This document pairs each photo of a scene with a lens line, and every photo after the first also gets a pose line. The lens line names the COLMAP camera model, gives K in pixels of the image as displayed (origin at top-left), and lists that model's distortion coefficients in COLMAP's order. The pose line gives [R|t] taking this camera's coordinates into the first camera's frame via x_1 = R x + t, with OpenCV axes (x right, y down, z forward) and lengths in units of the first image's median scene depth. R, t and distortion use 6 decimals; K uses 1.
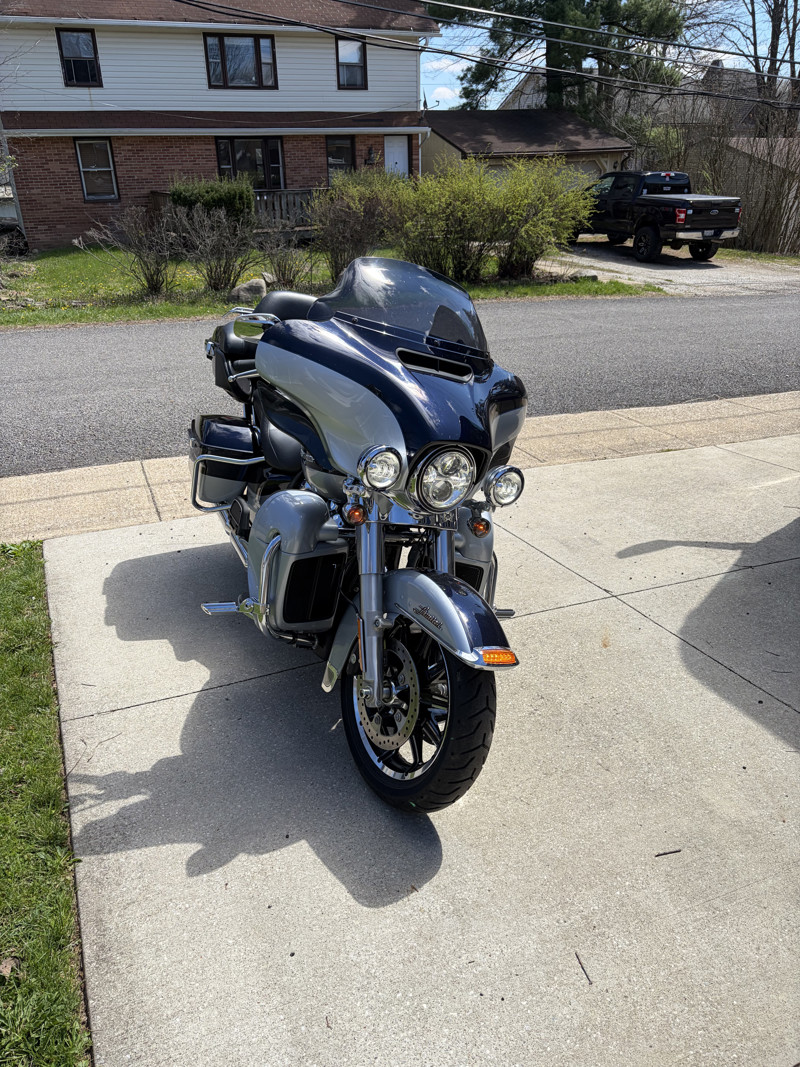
lens RADIAL K [[822.5, 0, 400.0], [0, 822.5, 533.5], [0, 0, 1]] dist [0.021764, 0.003258]
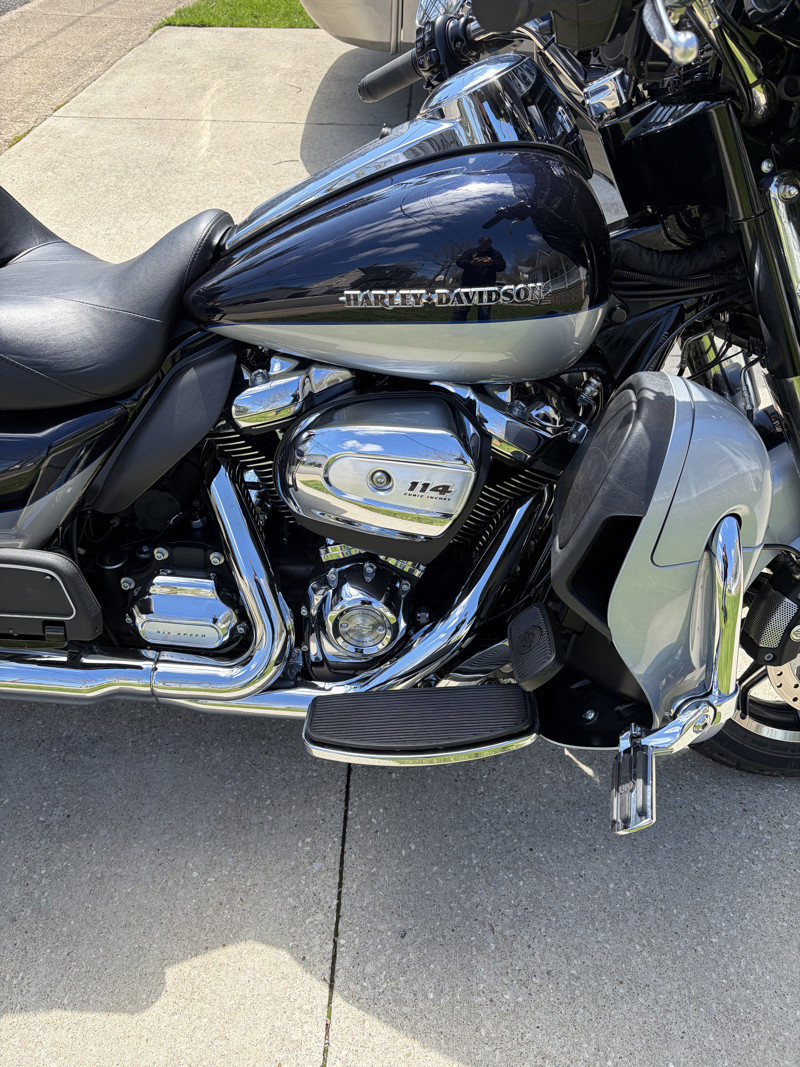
lens RADIAL K [[822.5, 0, 400.0], [0, 822.5, 533.5], [0, 0, 1]] dist [0.021764, 0.003258]
pose [[0.397911, -0.583324, 0.708096, -0.067606], [0.296622, 0.812176, 0.502379, -0.030542], [-0.868149, 0.010134, 0.496201, 0.136497]]
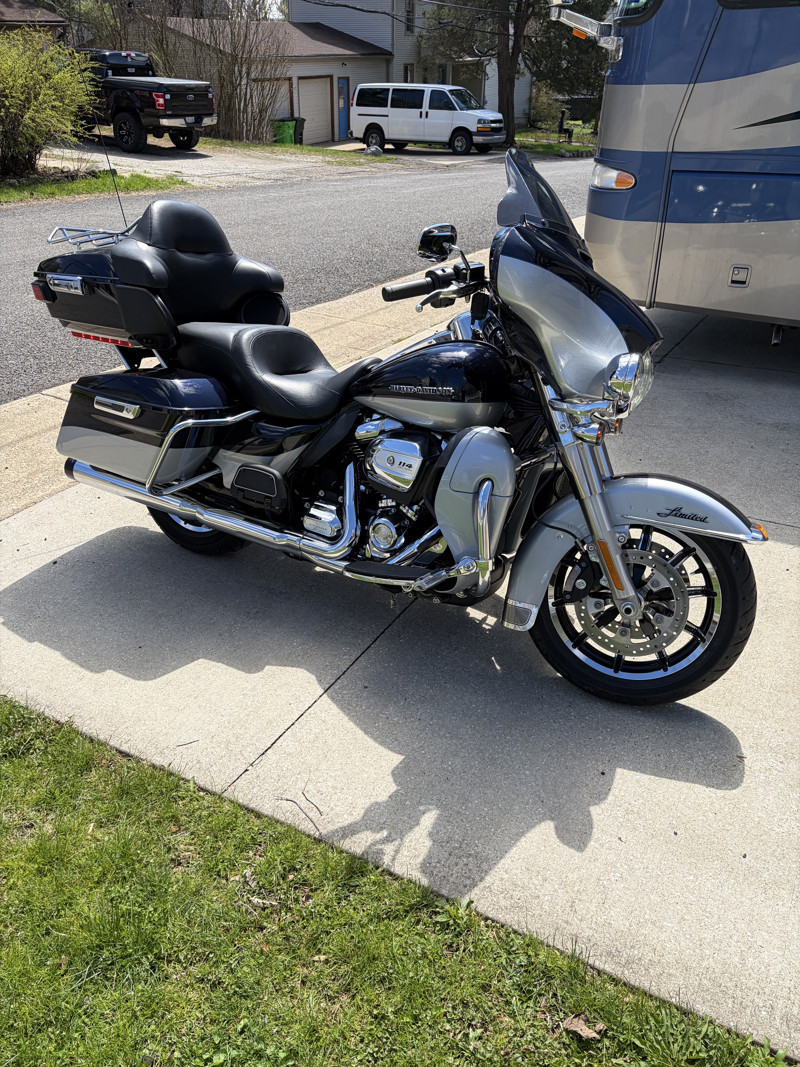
lens RADIAL K [[826.3, 0, 400.0], [0, 826.3, 533.5], [0, 0, 1]] dist [0.065918, -0.080849]
pose [[0.789309, -0.280643, 0.546105, -0.106063], [0.218889, 0.959604, 0.176769, -0.017442], [-0.573654, -0.019989, 0.818854, 0.046345]]
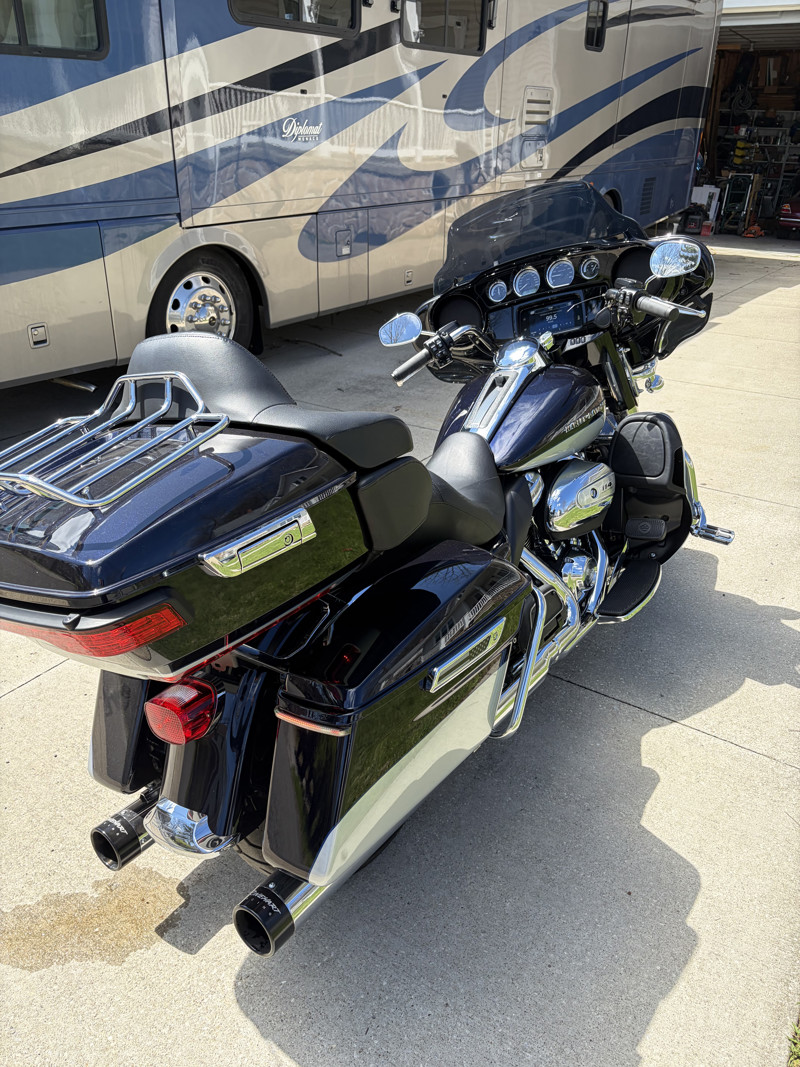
lens RADIAL K [[822.5, 0, 400.0], [0, 822.5, 533.5], [0, 0, 1]] dist [0.021764, 0.003258]
pose [[-0.549004, -0.347560, 0.760129, -0.115588], [0.326060, 0.748327, 0.577661, -0.091889], [-0.769597, 0.564986, -0.297509, 0.238621]]
